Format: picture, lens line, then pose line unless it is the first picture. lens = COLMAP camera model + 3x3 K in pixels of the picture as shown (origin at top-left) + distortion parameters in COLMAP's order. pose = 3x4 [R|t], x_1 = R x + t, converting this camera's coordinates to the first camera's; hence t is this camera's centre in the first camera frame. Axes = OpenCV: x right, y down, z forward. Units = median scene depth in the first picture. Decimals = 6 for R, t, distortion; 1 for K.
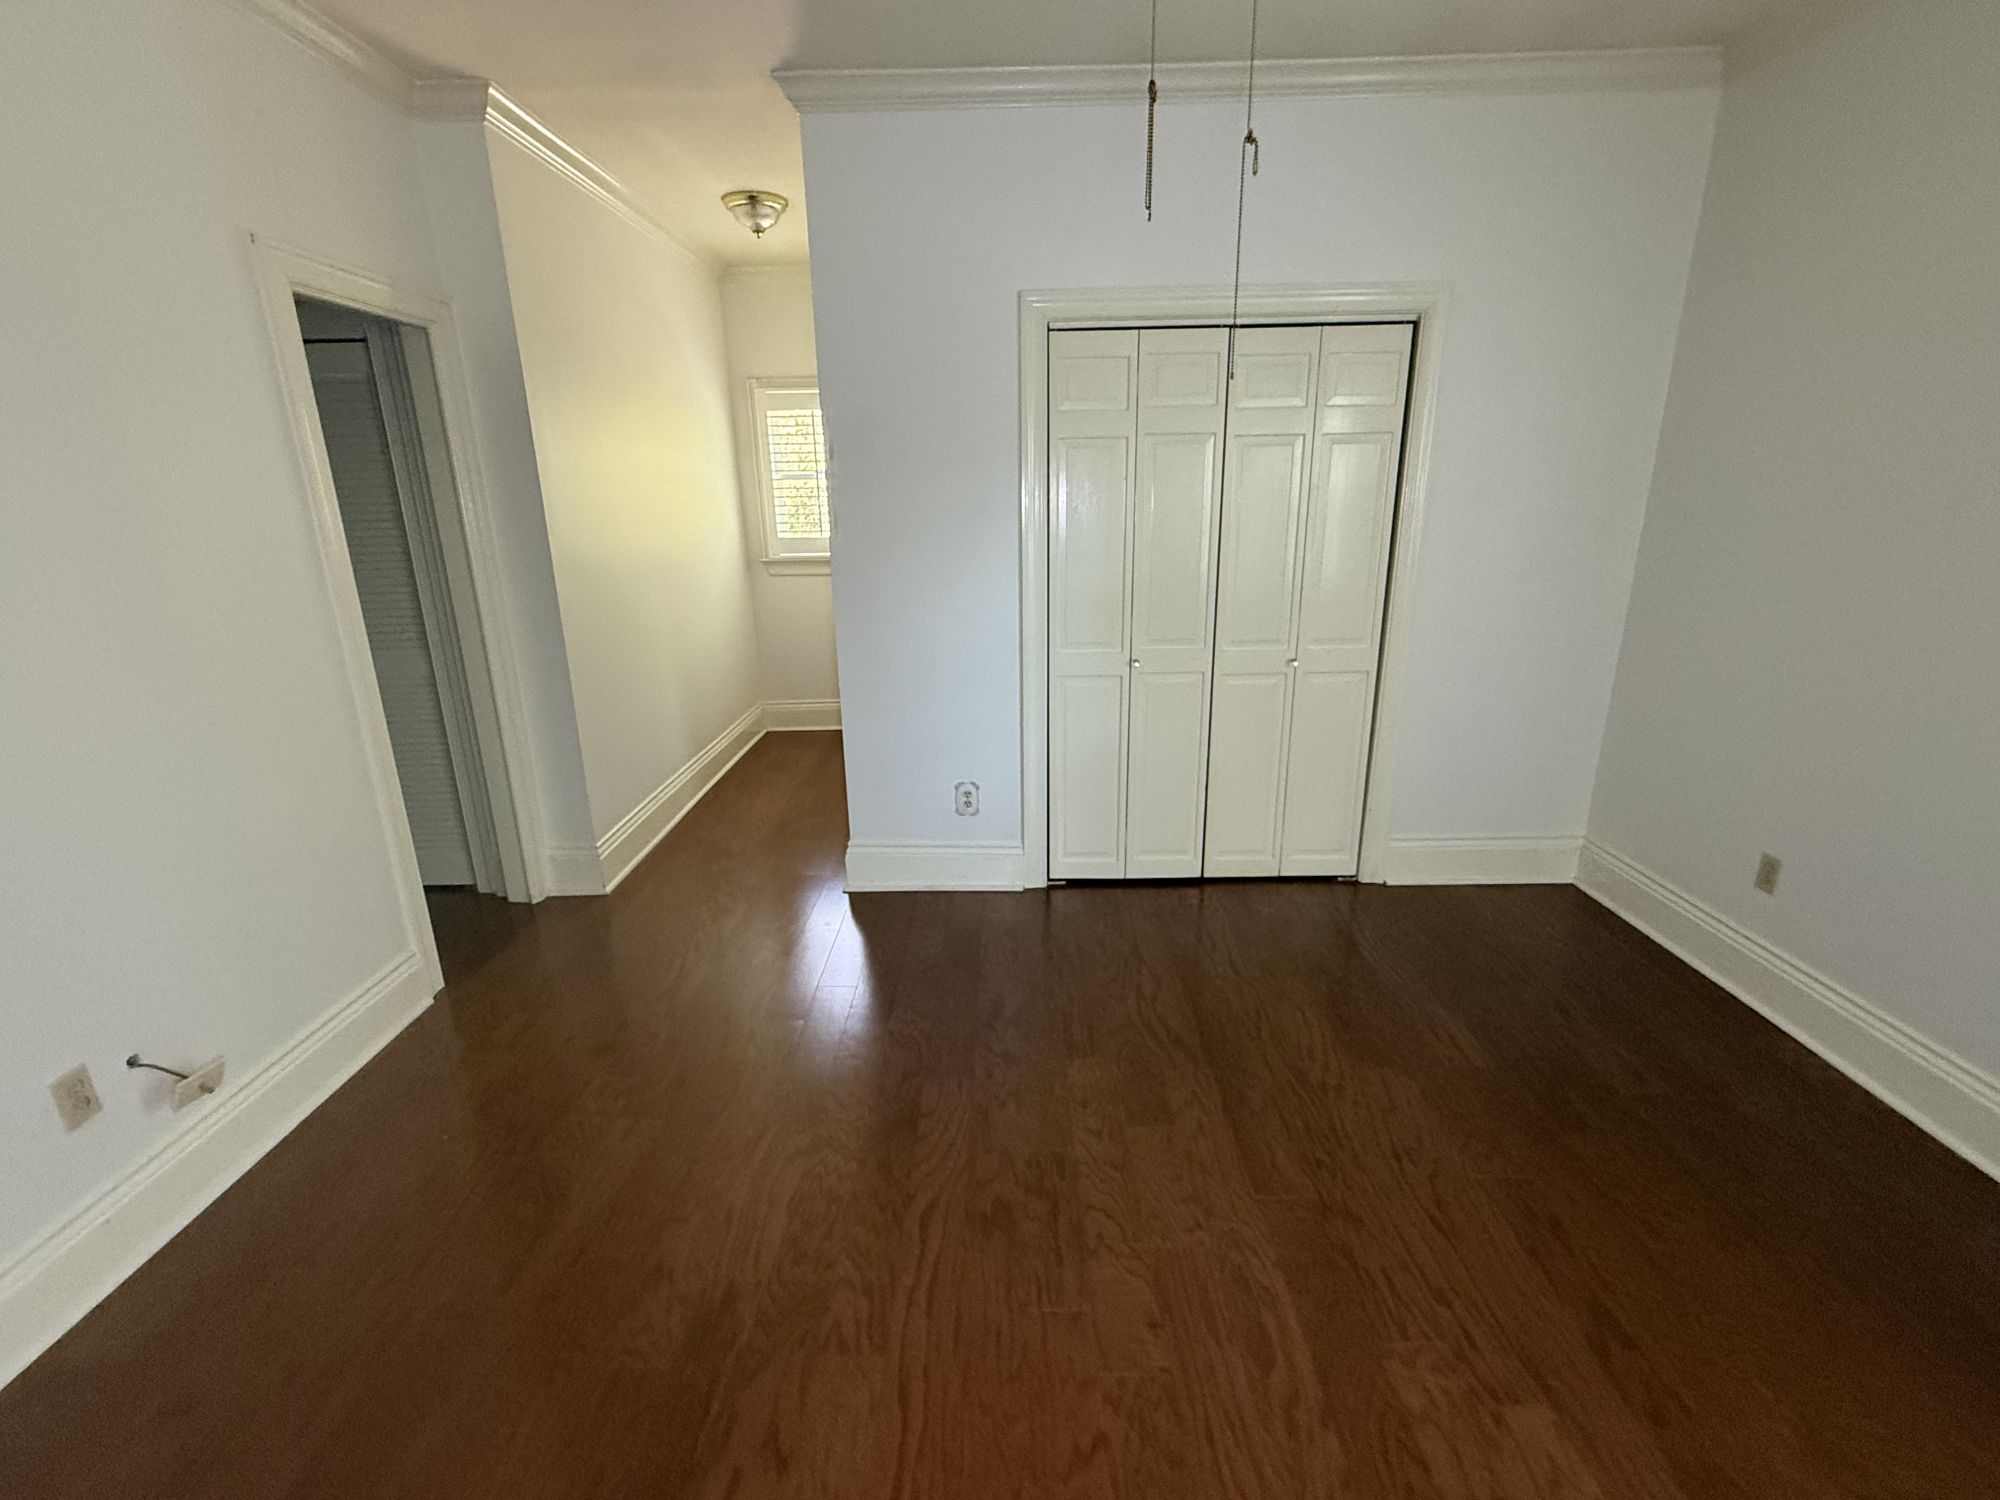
lens RADIAL K [[887.1, 0, 995.8], [0, 887.1, 757.2], [0, 0, 1]] dist [-0.001220, -0.000113]
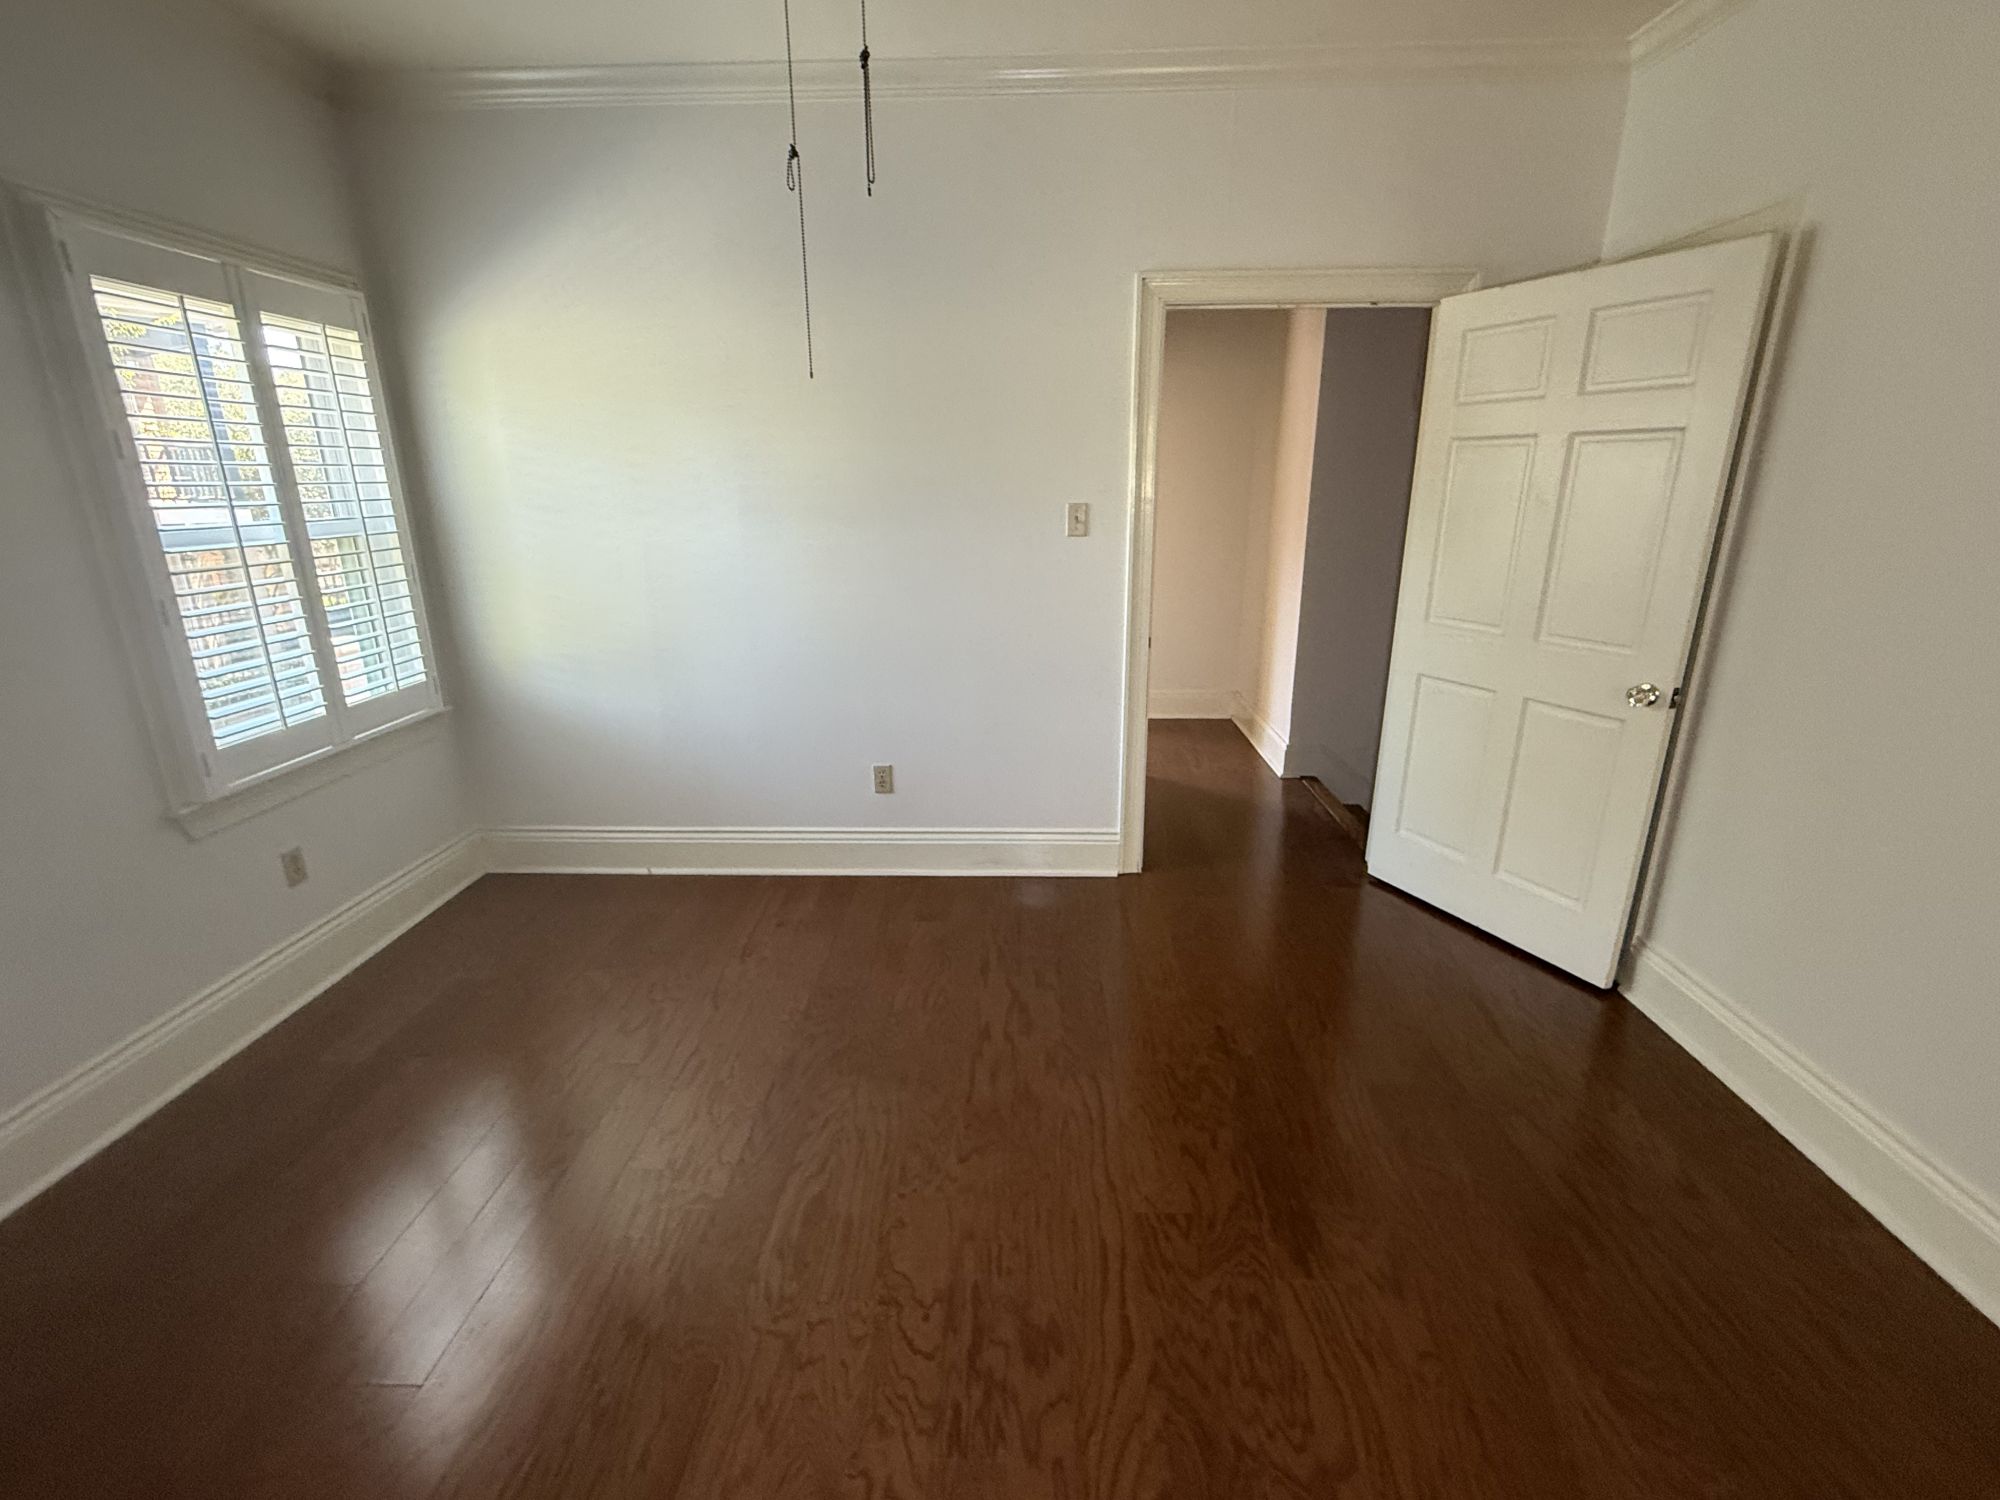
lens RADIAL K [[887.1, 0, 995.3], [0, 887.1, 738.8], [0, 0, 1]] dist [-0.001220, -0.000113]
pose [[-0.999493, 0.010914, 0.029907, 0.015523], [0.025797, 0.828142, 0.559924, -0.450899], [-0.018656, 0.560411, -0.828004, 1.438329]]
